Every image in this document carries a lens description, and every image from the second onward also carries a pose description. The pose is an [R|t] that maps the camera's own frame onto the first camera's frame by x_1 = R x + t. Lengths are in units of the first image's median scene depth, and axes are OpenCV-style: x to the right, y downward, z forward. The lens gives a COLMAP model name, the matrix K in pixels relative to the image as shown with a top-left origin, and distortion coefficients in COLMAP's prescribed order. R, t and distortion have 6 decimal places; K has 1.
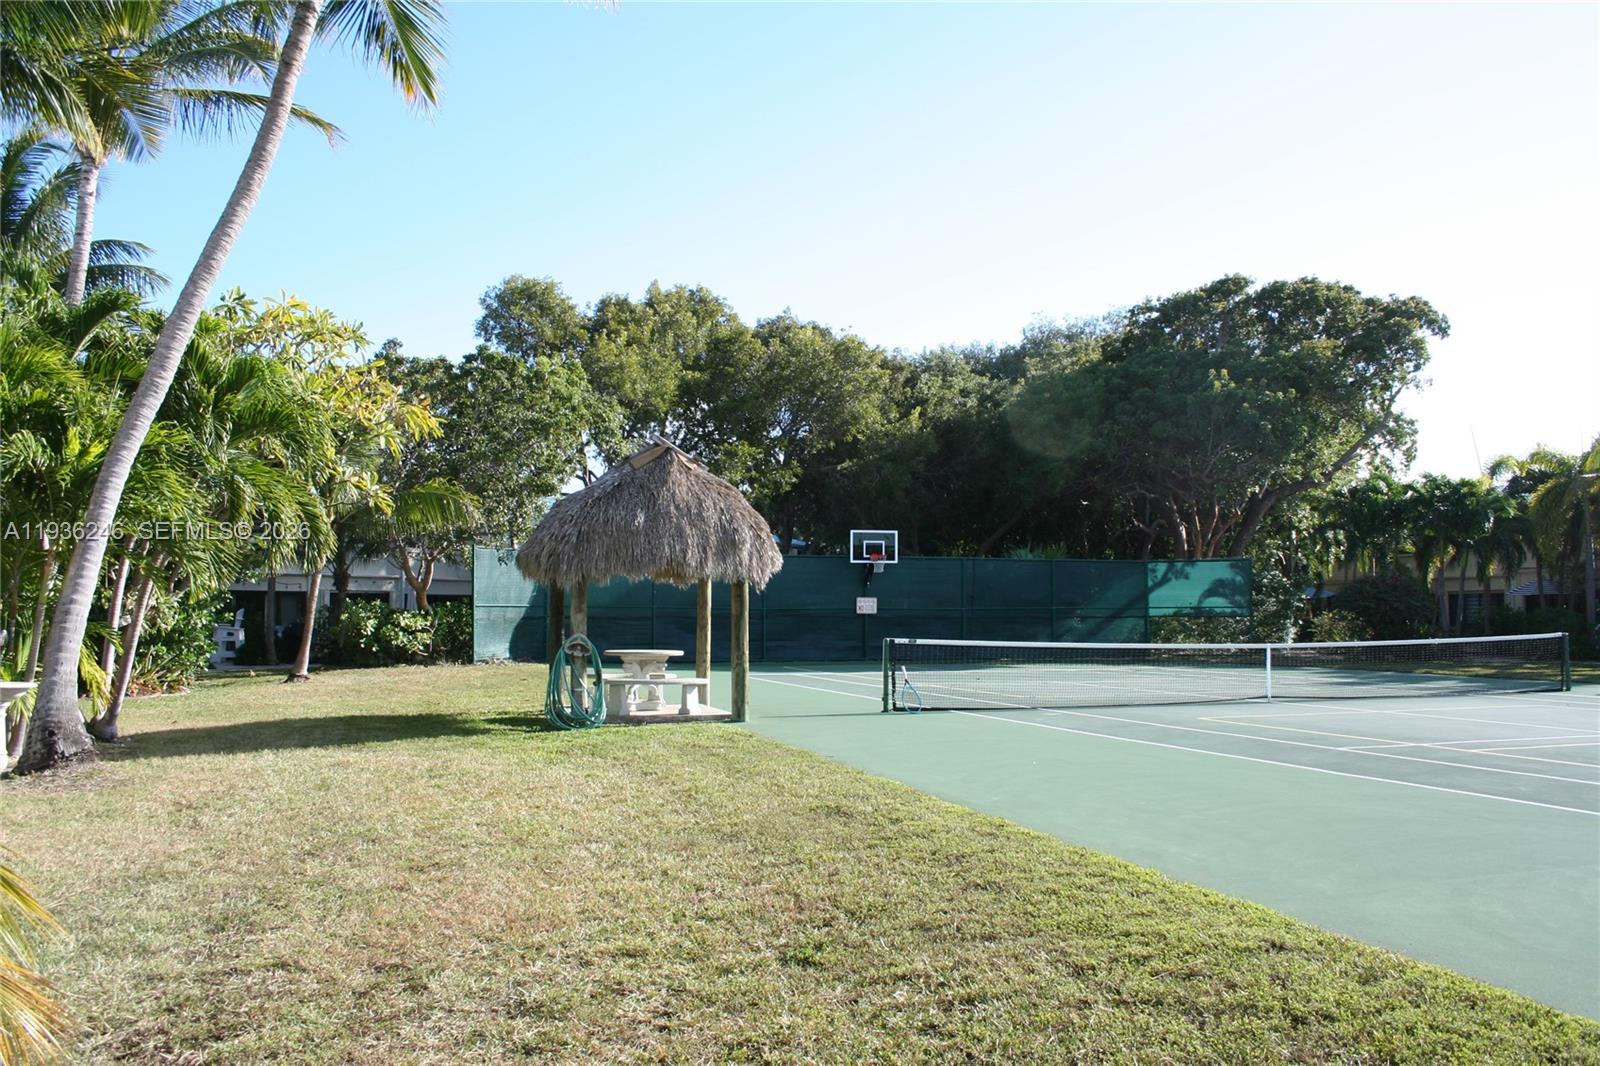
lens RADIAL K [[1344.9, 0, 793.9], [0, 1344.9, 522.4], [0, 0, 1]] dist [-0.136446, 0.104290]
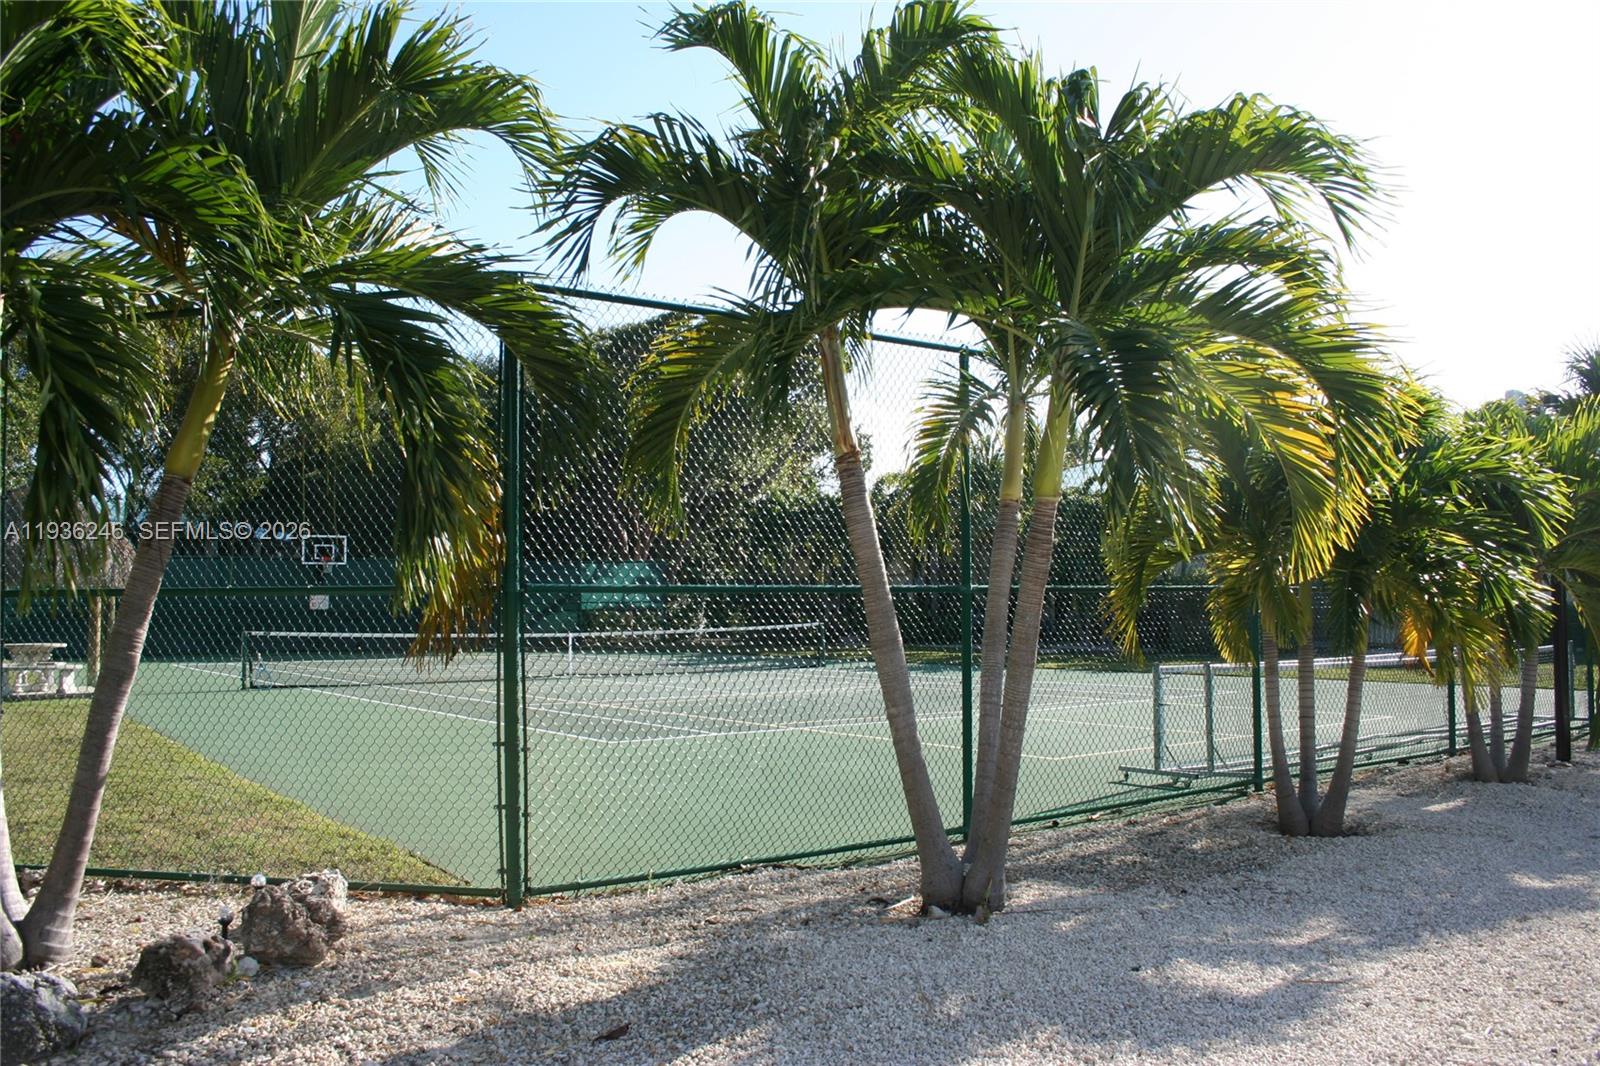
lens RADIAL K [[1344.9, 0, 798.9], [0, 1344.9, 535.8], [0, 0, 1]] dist [-0.136446, 0.104290]
pose [[0.948832, 0.005003, 0.315743, 0.157198], [-0.010172, 0.999840, 0.014727, -0.025326], [-0.315618, -0.017185, 0.948731, -0.314336]]
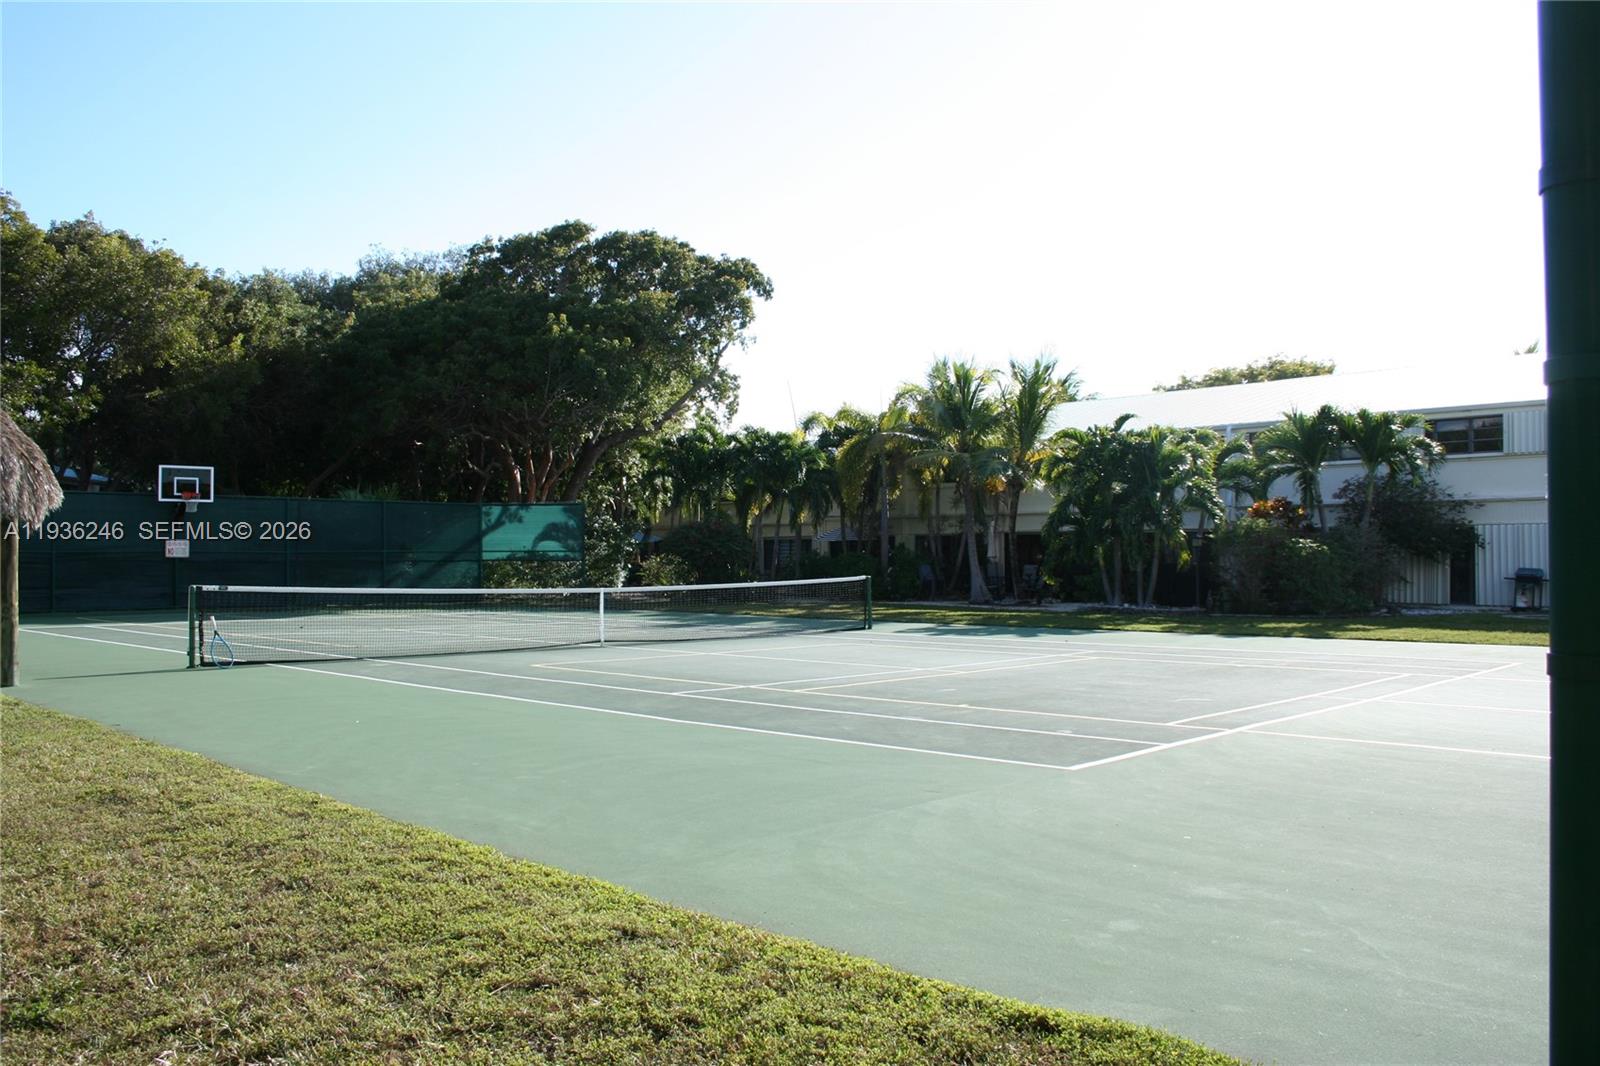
lens RADIAL K [[1344.9, 0, 791.8], [0, 1344.9, 528.5], [0, 0, 1]] dist [-0.136446, 0.104290]
pose [[0.883350, 0.006045, 0.468674, 0.010543], [-0.028081, 0.998803, 0.040043, 0.002320], [-0.467871, -0.048533, 0.882463, 0.040951]]
